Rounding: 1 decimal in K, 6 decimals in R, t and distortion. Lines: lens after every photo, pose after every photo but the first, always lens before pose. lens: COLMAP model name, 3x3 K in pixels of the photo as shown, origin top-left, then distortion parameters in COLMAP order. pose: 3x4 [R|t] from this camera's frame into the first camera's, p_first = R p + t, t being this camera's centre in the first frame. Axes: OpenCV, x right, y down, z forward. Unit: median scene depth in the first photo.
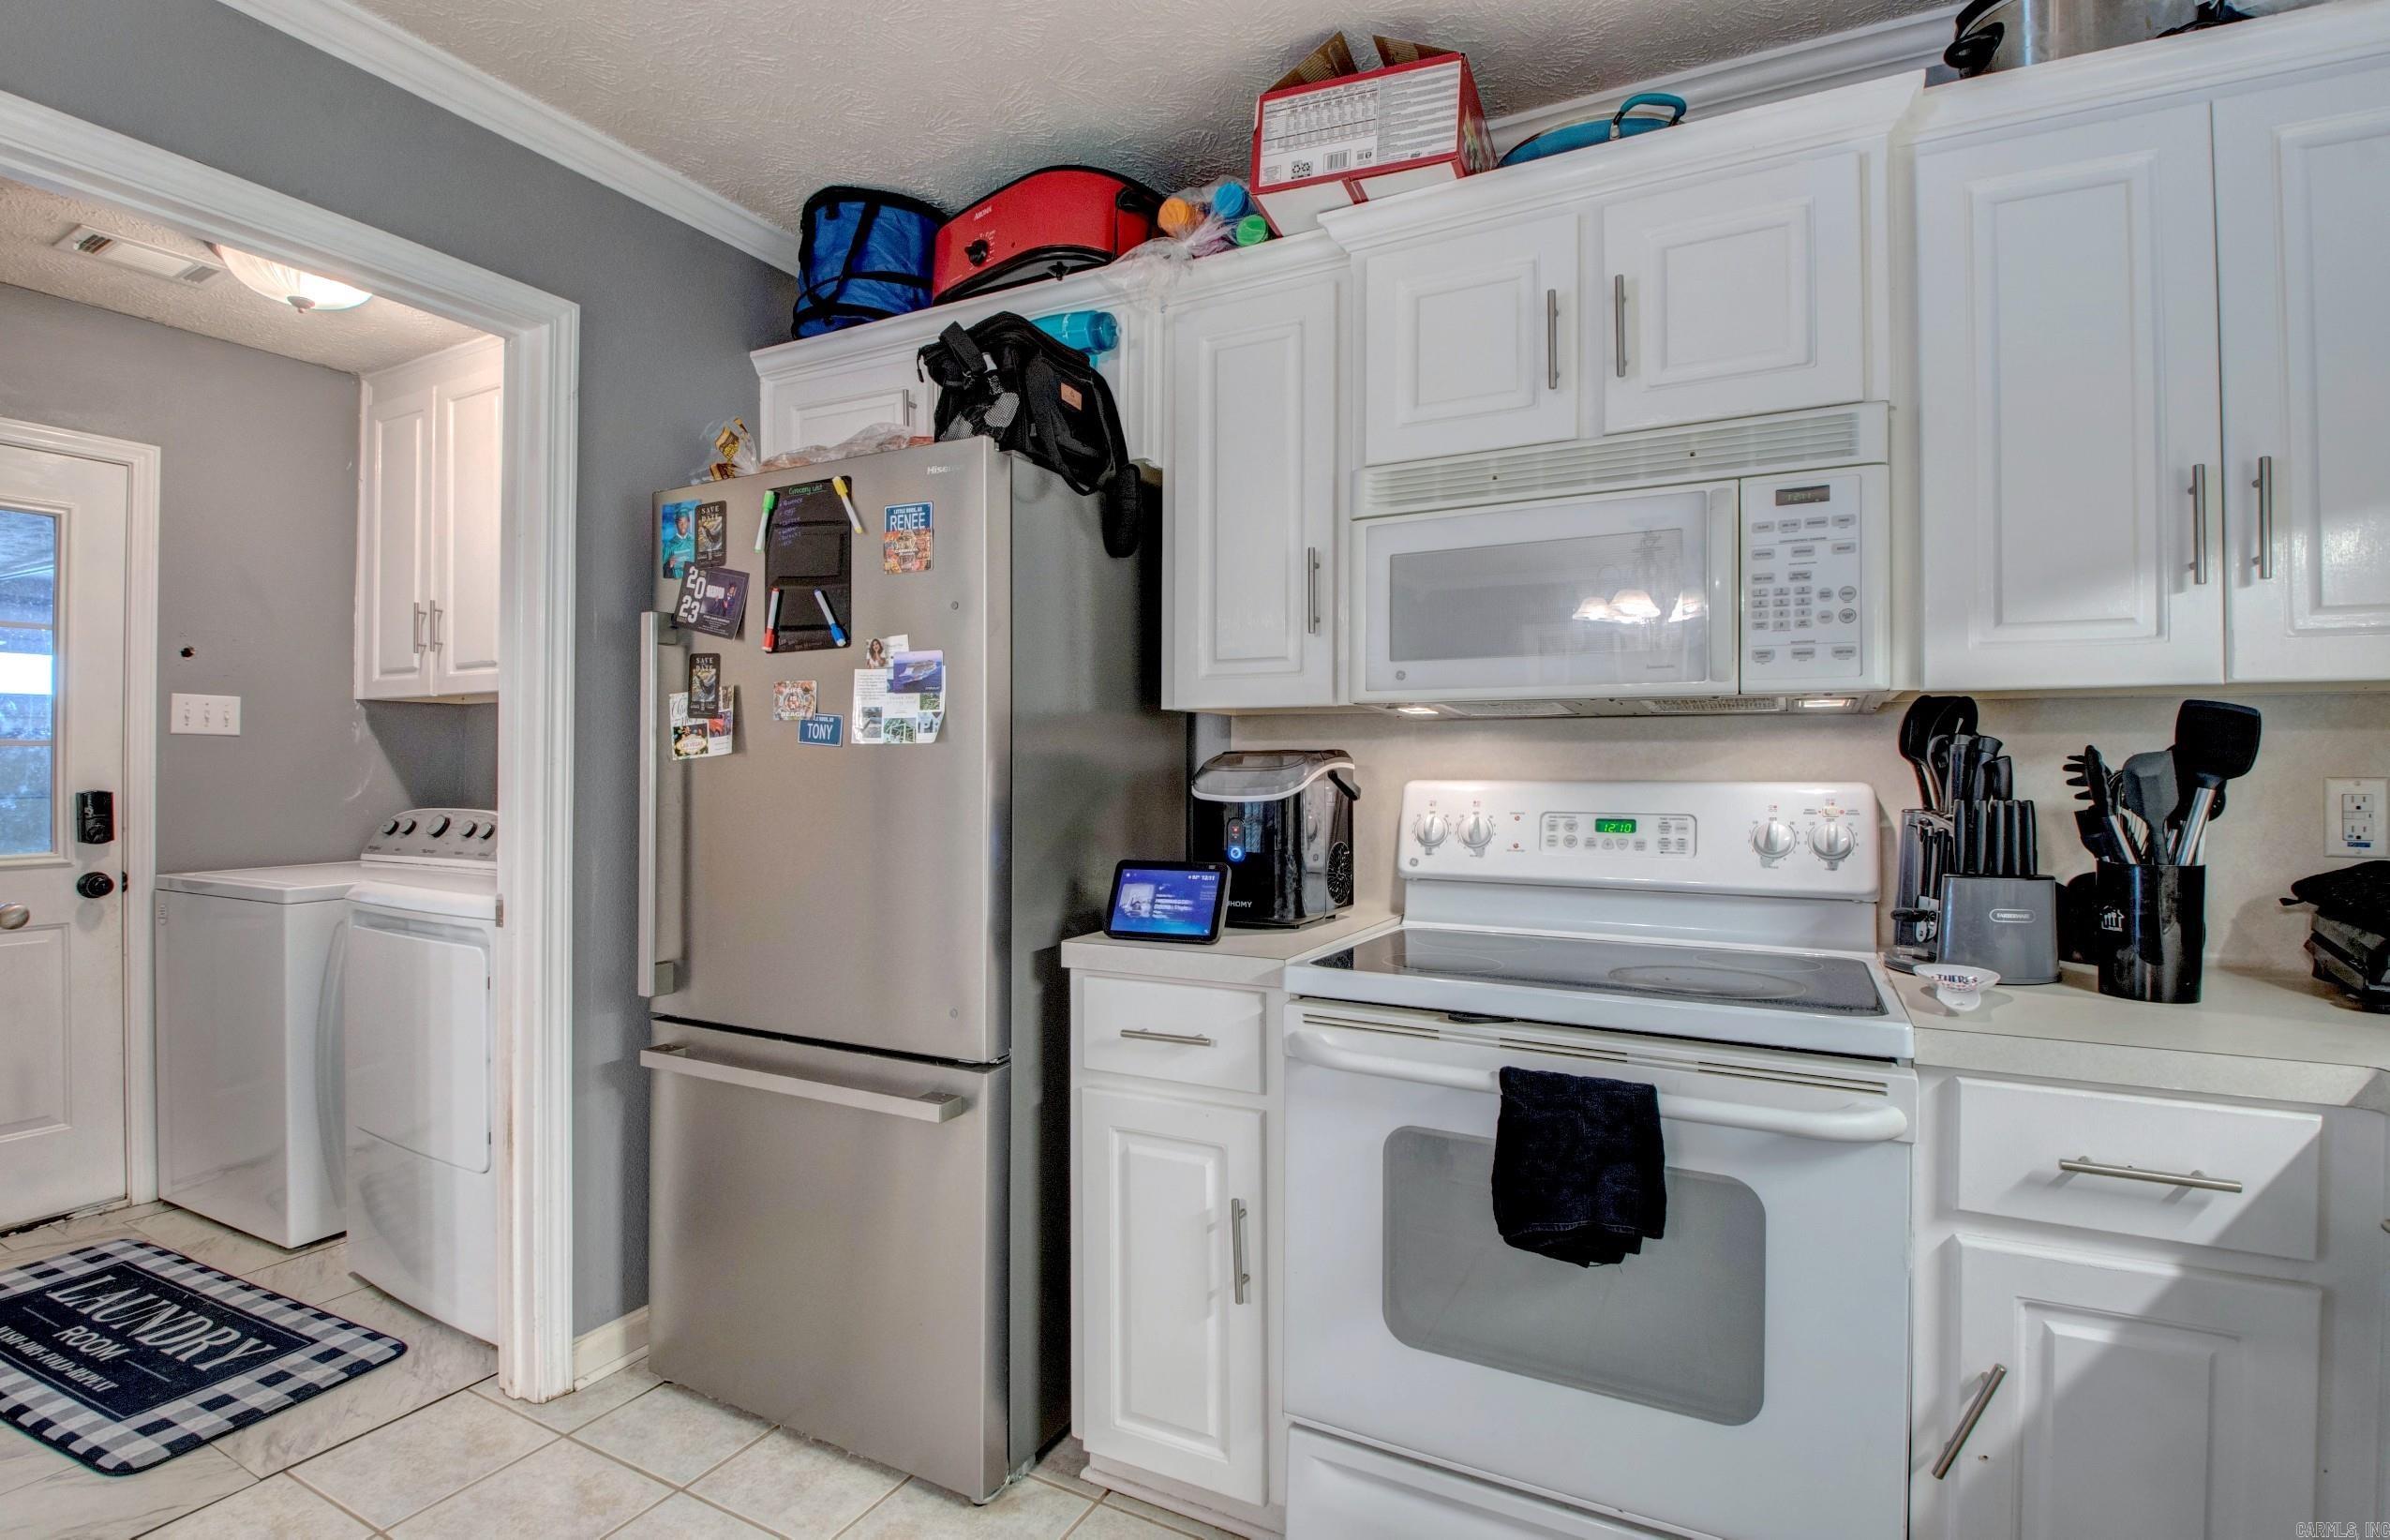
lens RADIAL K [[1121.4, 0, 1156.9], [0, 1121.4, 759.9], [0, 0, 1]] dist [-0.006911, -0.012504]
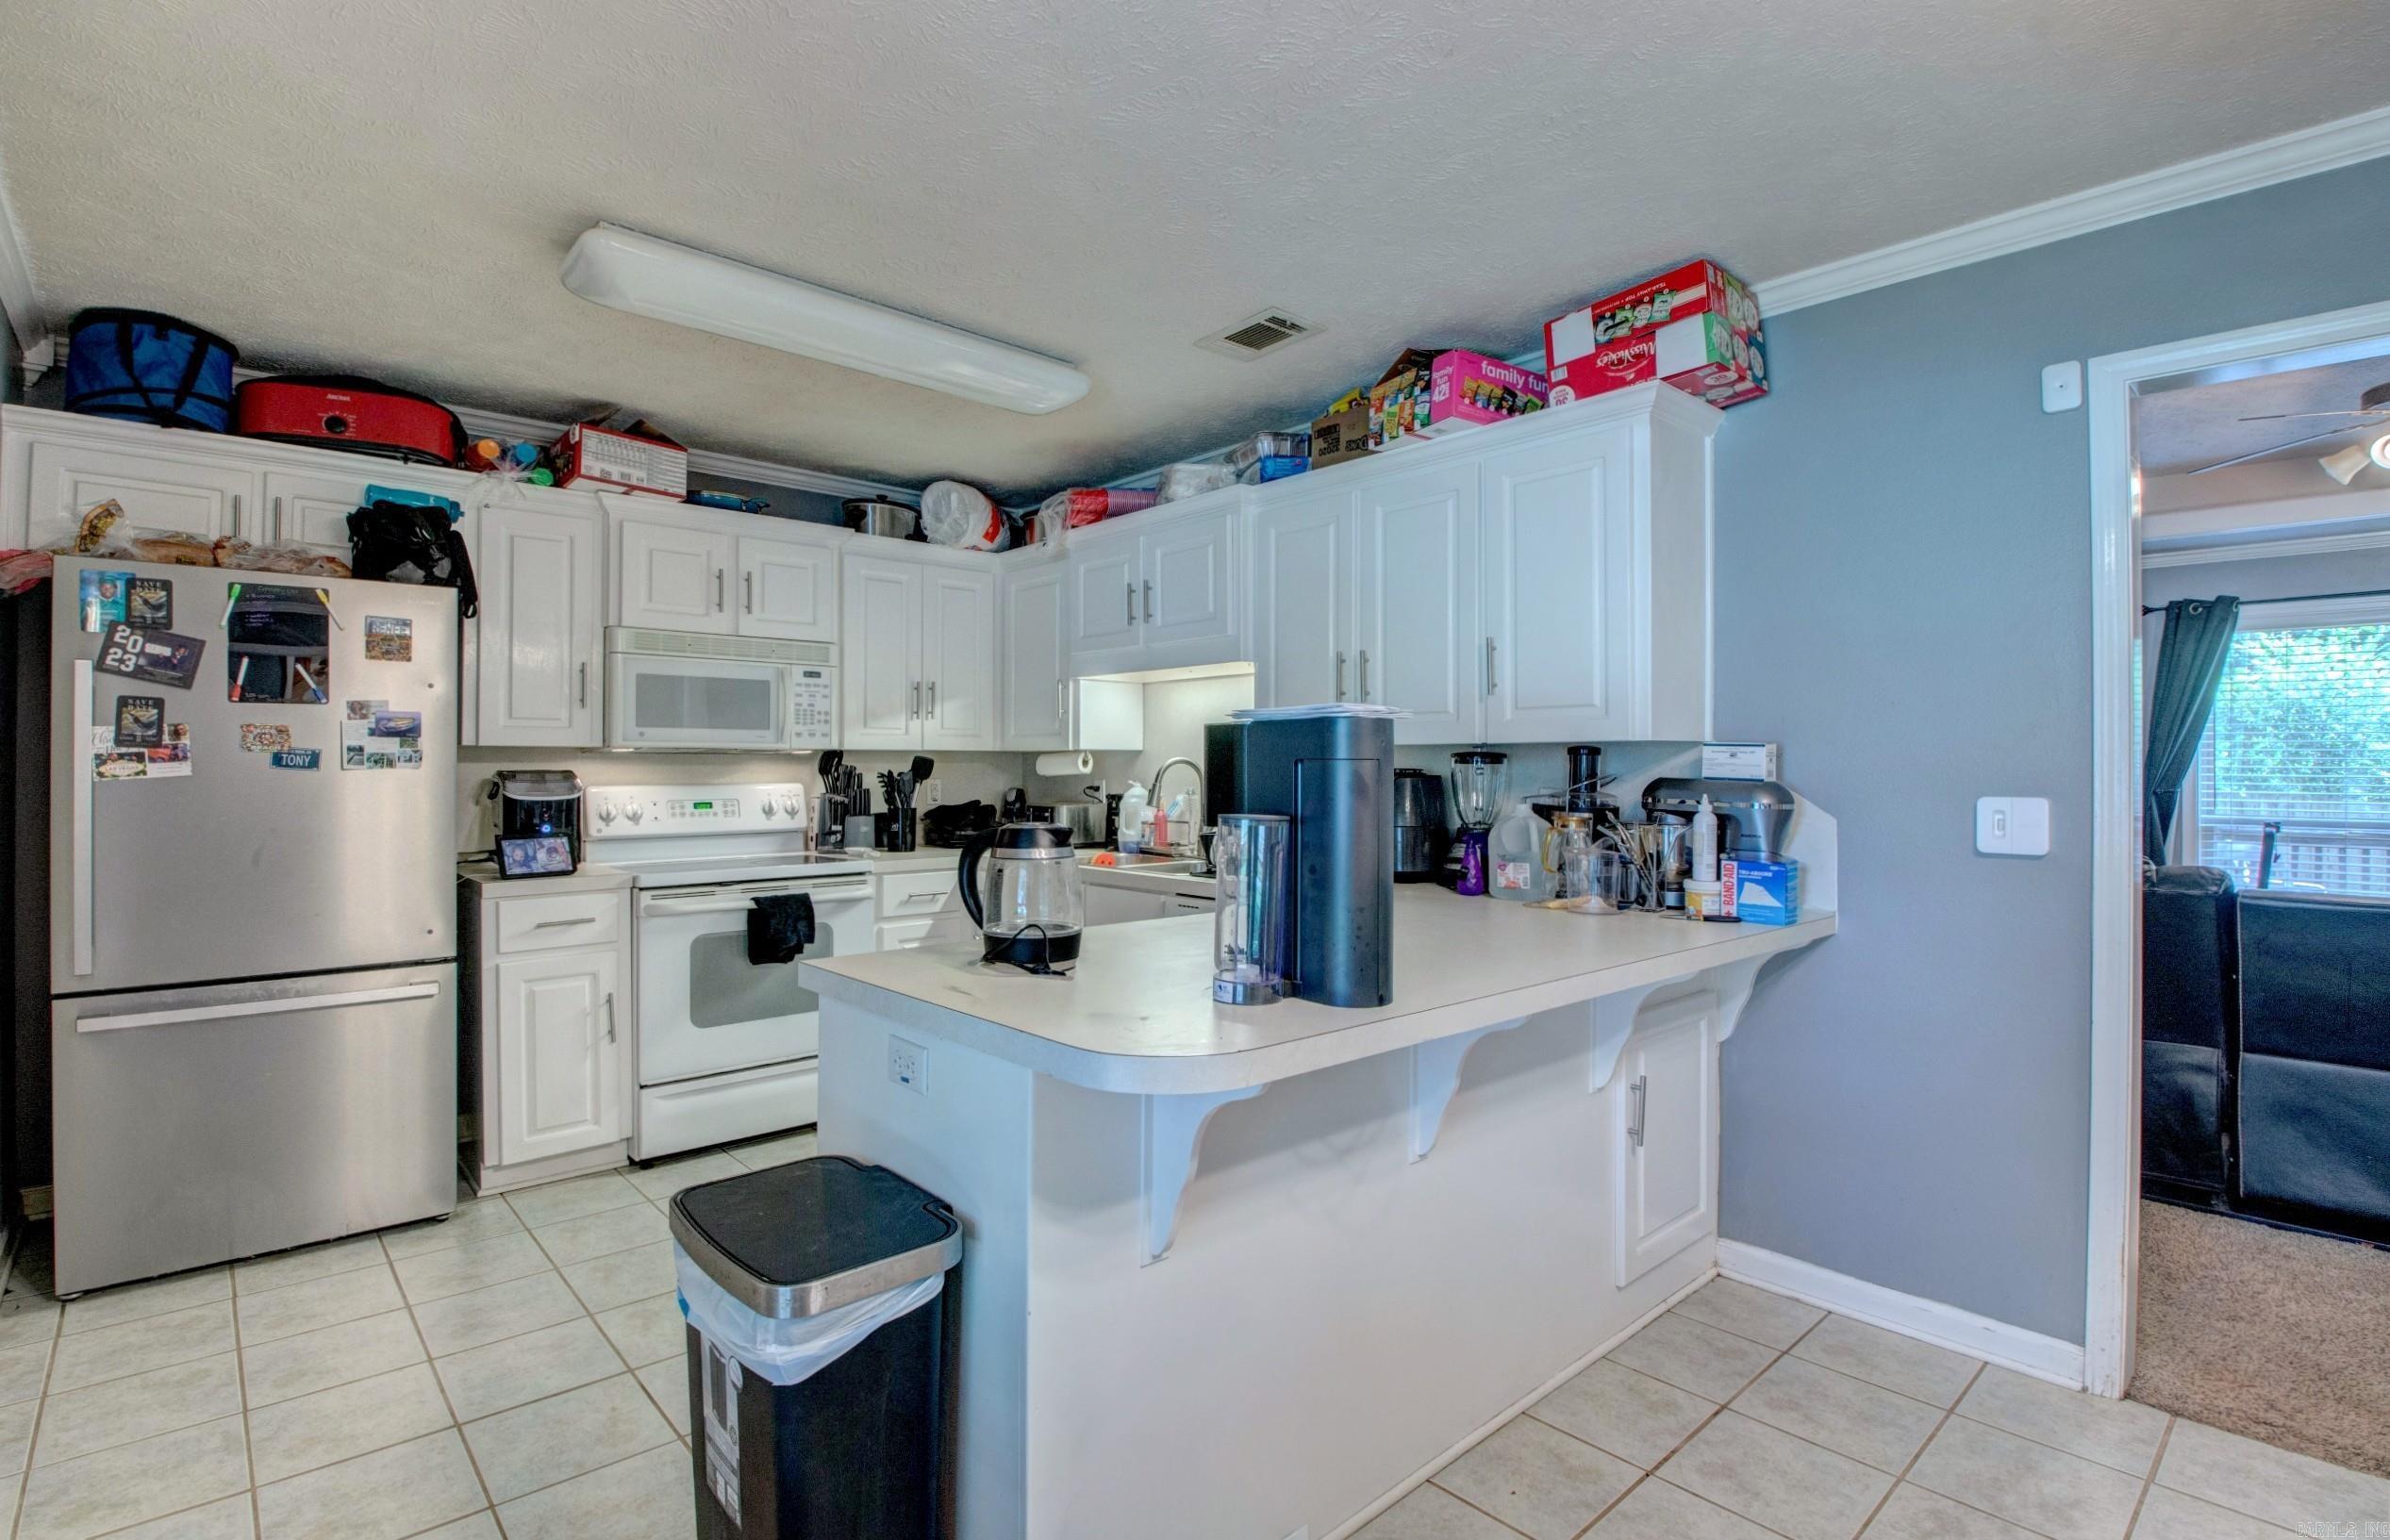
lens RADIAL K [[1121.3, 0, 1214.5], [0, 1121.3, 764.6], [0, 0, 1]] dist [-0.006911, -0.012504]
pose [[0.319257, -0.001294, 0.947667, -1.373886], [-0.003291, 0.999992, 0.002474, -0.028673], [-0.947662, -0.003909, 0.319250, -0.628986]]
